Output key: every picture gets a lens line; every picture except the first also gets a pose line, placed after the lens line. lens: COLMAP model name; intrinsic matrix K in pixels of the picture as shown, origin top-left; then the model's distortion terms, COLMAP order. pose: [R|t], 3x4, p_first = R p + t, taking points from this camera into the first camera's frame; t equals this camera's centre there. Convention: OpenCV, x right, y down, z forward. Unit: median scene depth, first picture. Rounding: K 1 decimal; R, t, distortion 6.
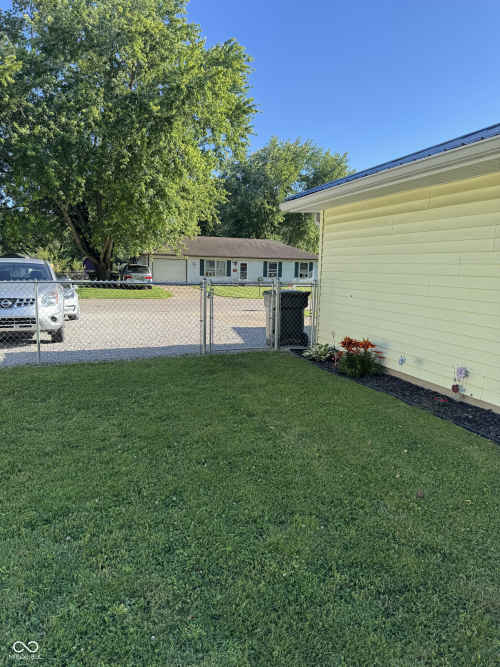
lens RADIAL K [[467.4, 0, 243.9], [0, 467.4, 333.3], [0, 0, 1]] dist [0.017275, -0.036498]
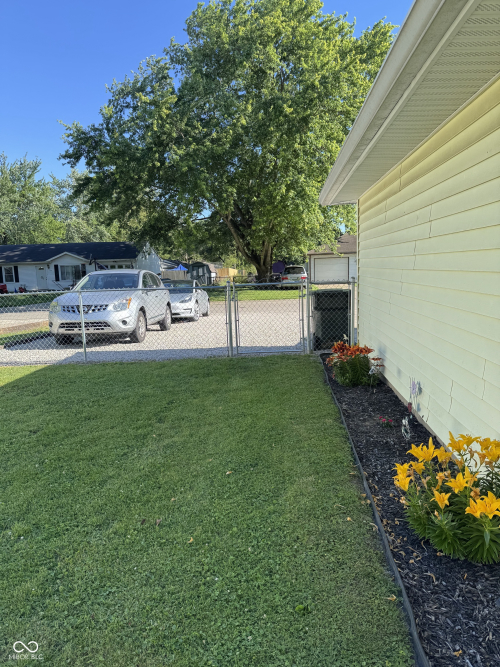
lens RADIAL K [[467.4, 0, 246.3], [0, 467.4, 334.7], [0, 0, 1]] dist [0.017275, -0.036498]
pose [[0.923308, 0.001825, -0.384055, 0.291927], [0.000273, 0.999985, 0.005408, -0.006906], [0.384060, -0.005098, 0.923294, 0.079300]]
